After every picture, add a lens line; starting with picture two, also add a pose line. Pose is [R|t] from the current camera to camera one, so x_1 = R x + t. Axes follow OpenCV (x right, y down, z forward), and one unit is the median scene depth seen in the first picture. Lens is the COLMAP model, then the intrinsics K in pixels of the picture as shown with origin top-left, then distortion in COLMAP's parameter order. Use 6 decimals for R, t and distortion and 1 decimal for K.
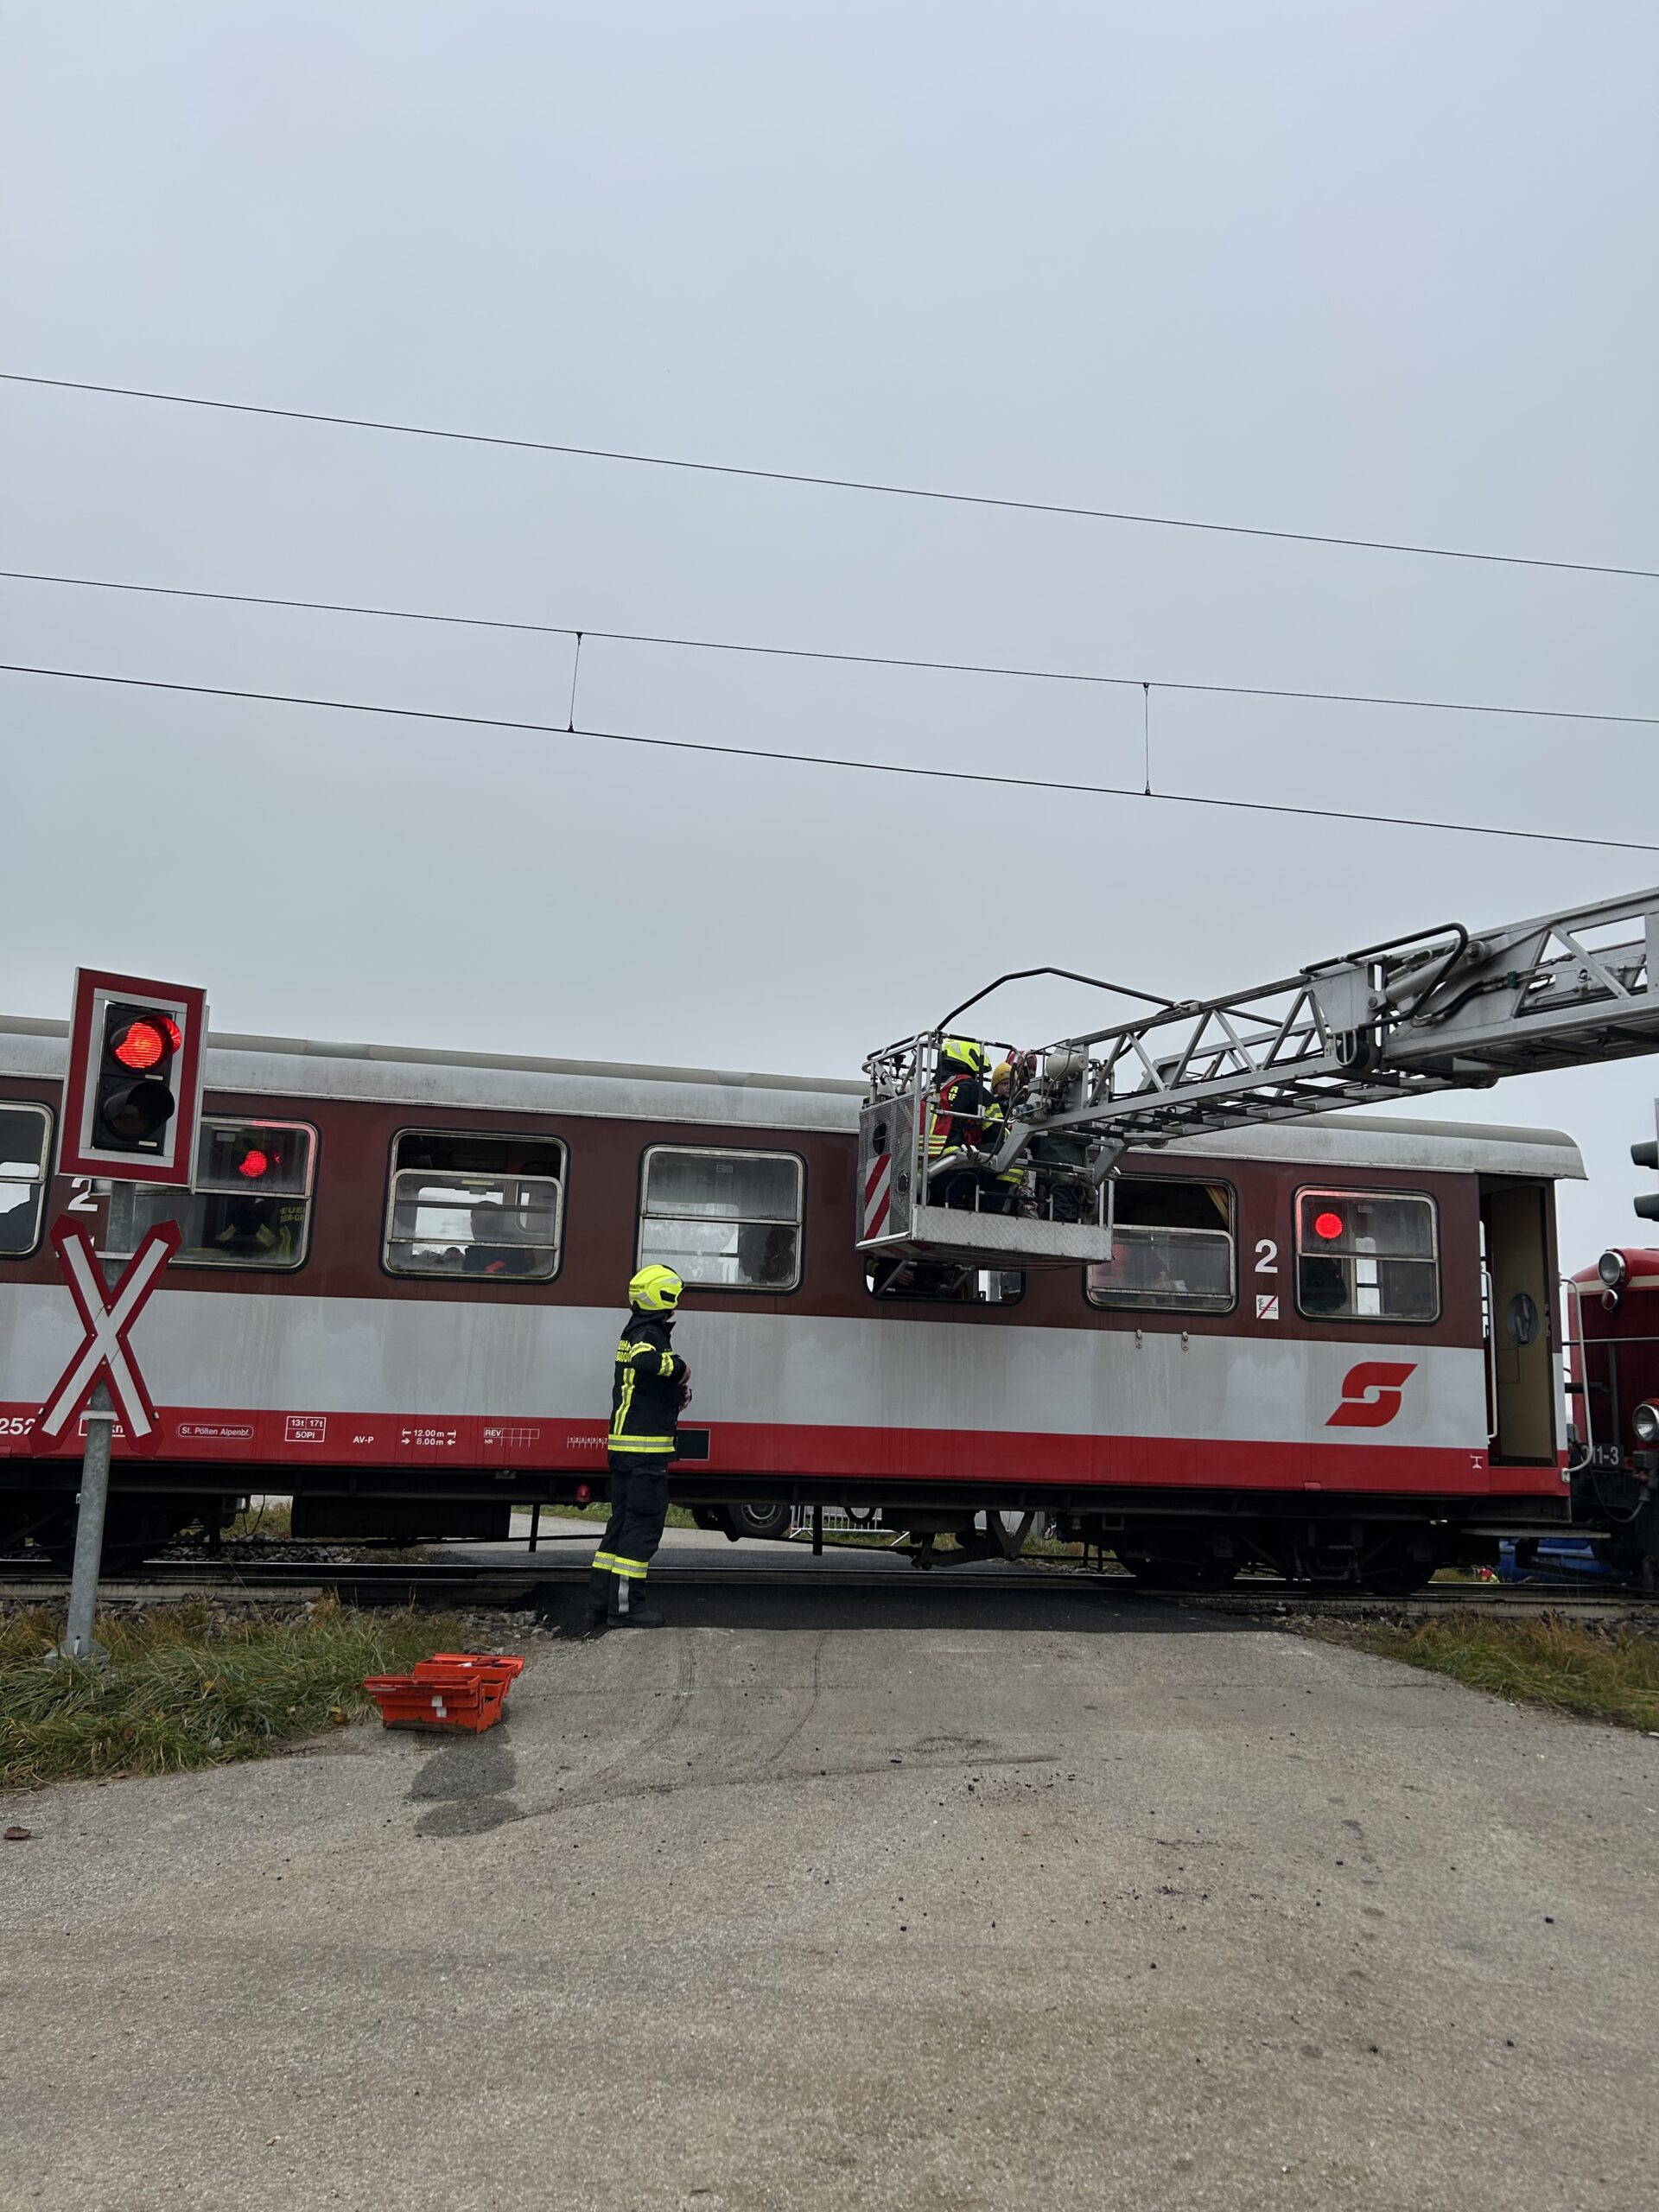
lens RADIAL K [[1674.7, 0, 829.5], [0, 1674.7, 1106.0], [0, 0, 1]] dist [0.003774, 0.000390]
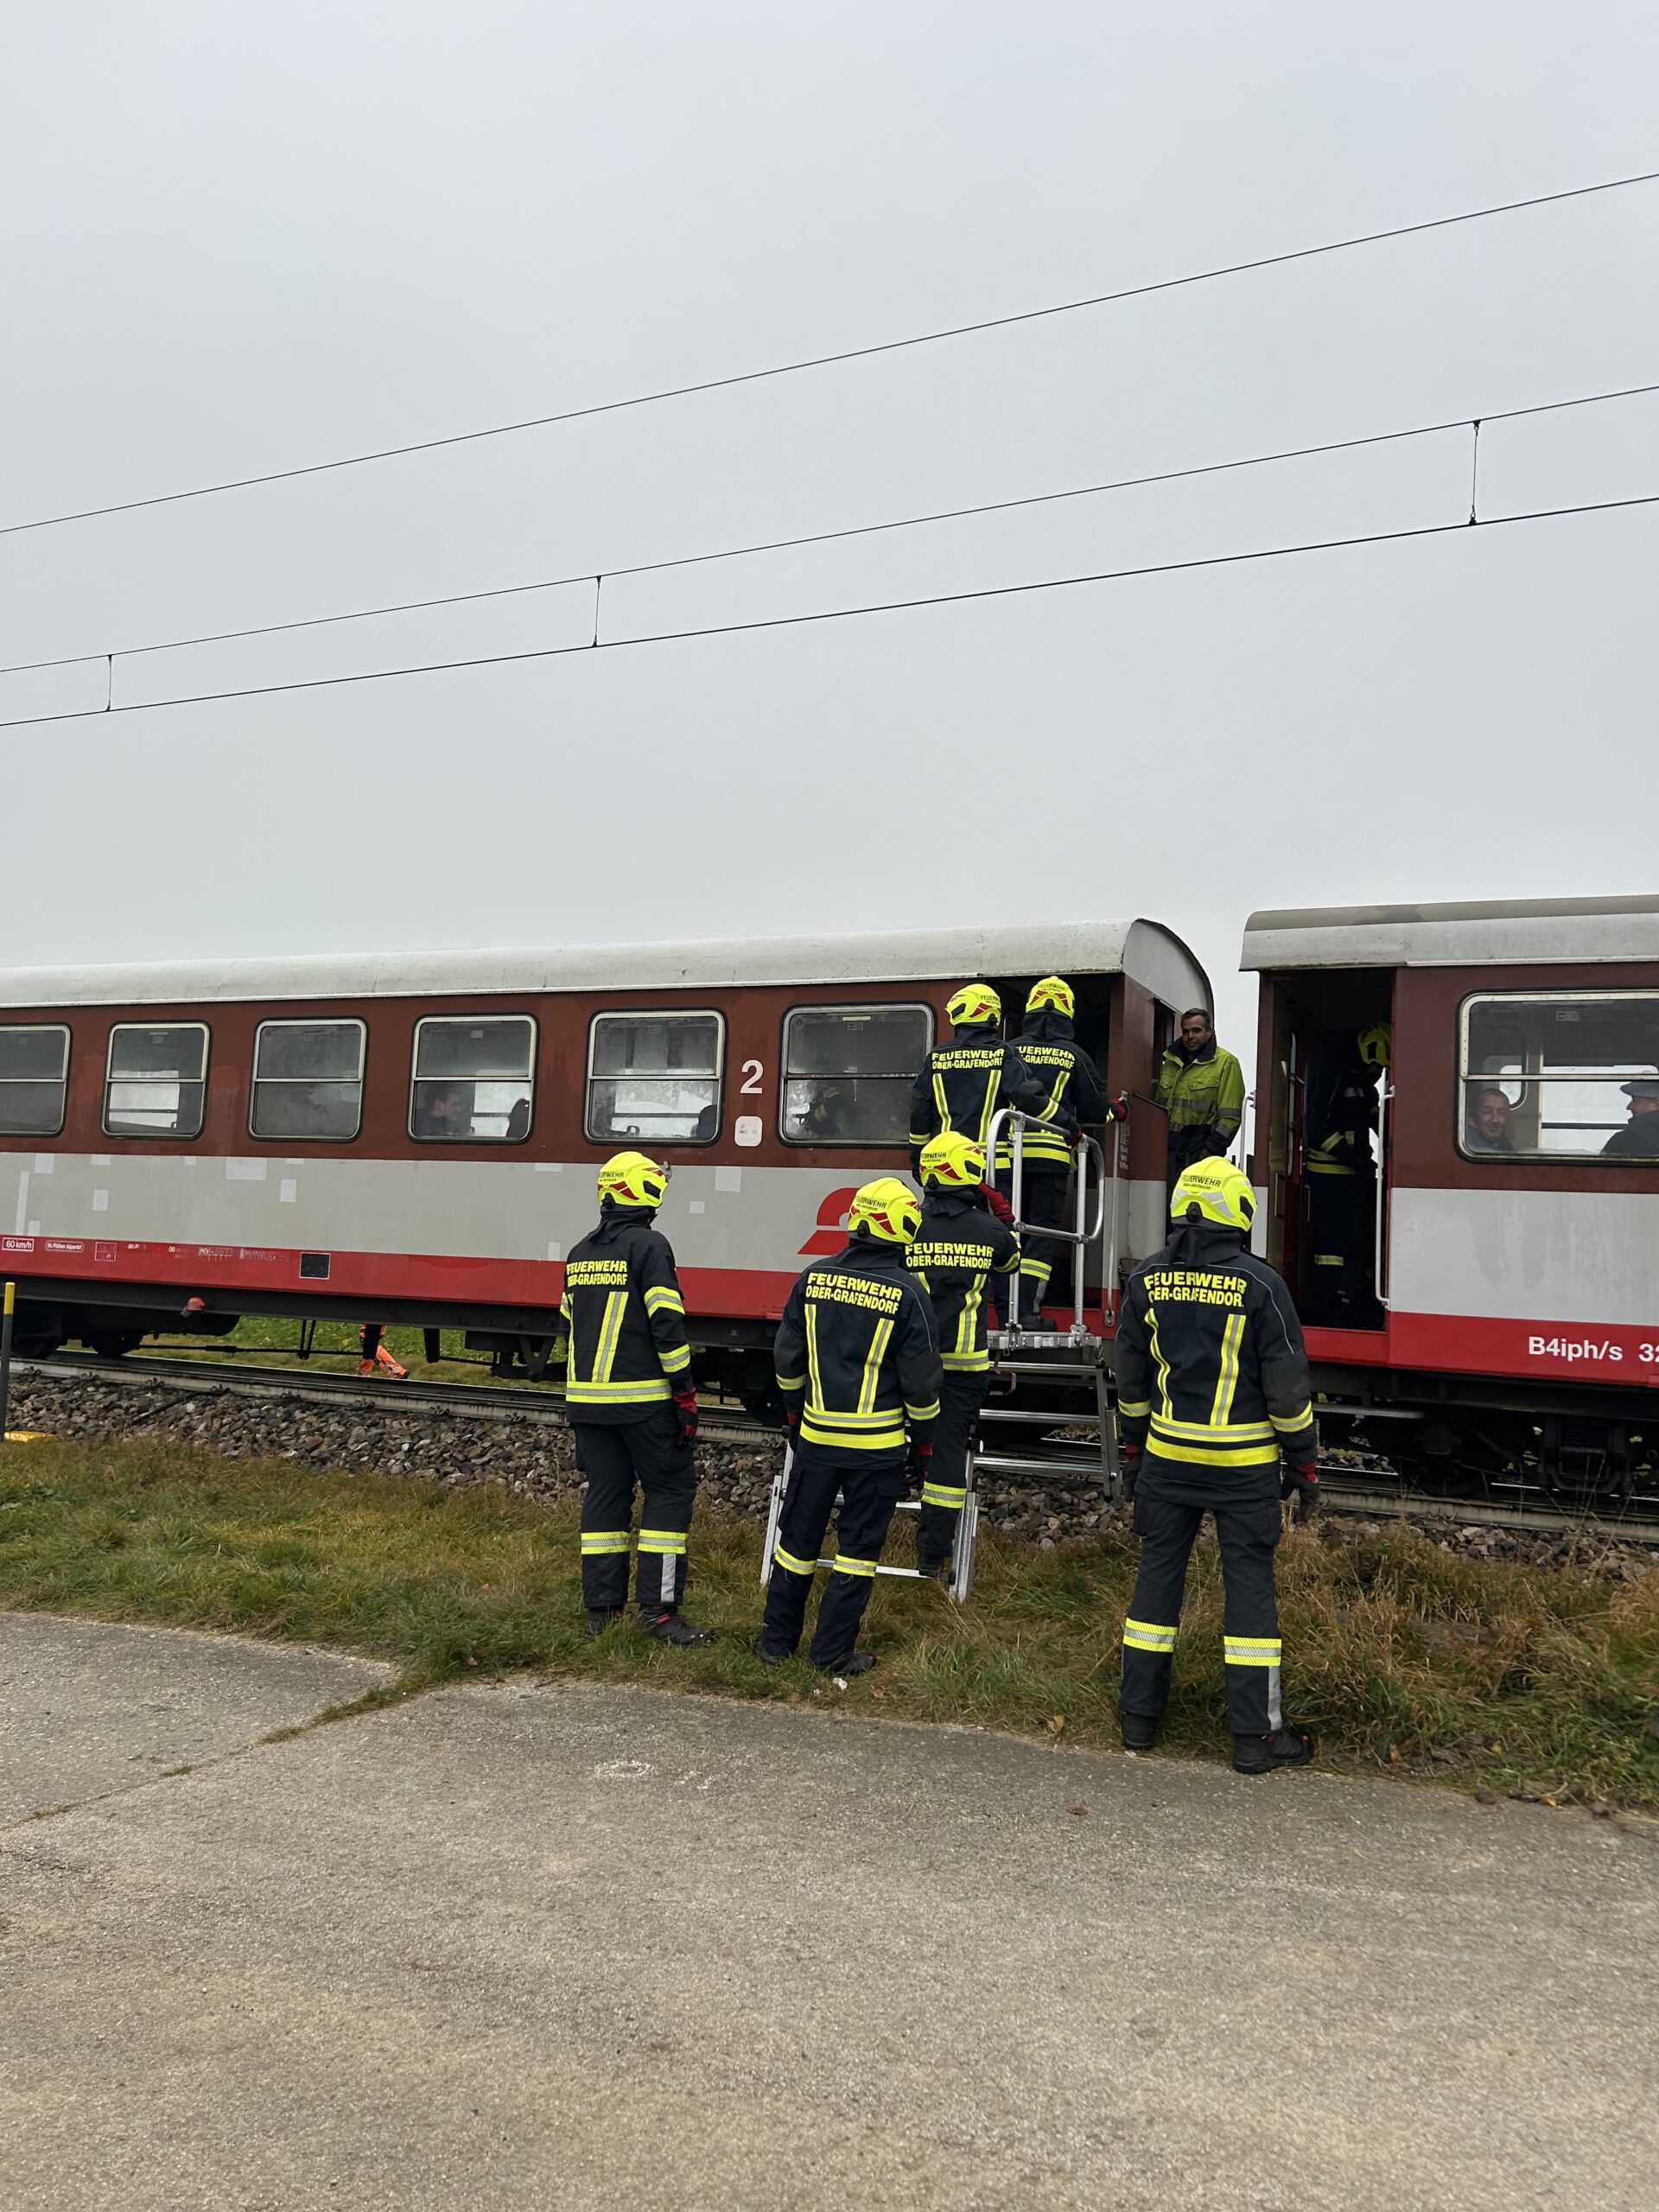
lens RADIAL K [[1718.6, 0, 829.5], [0, 1718.6, 1106.0], [0, 0, 1]] dist [0.004896, 0.001113]
pose [[0.769506, -0.056675, -0.636120, 0.744310], [0.091856, 0.995520, 0.022421, 0.072855], [0.631999, -0.075684, 0.771264, 0.236511]]
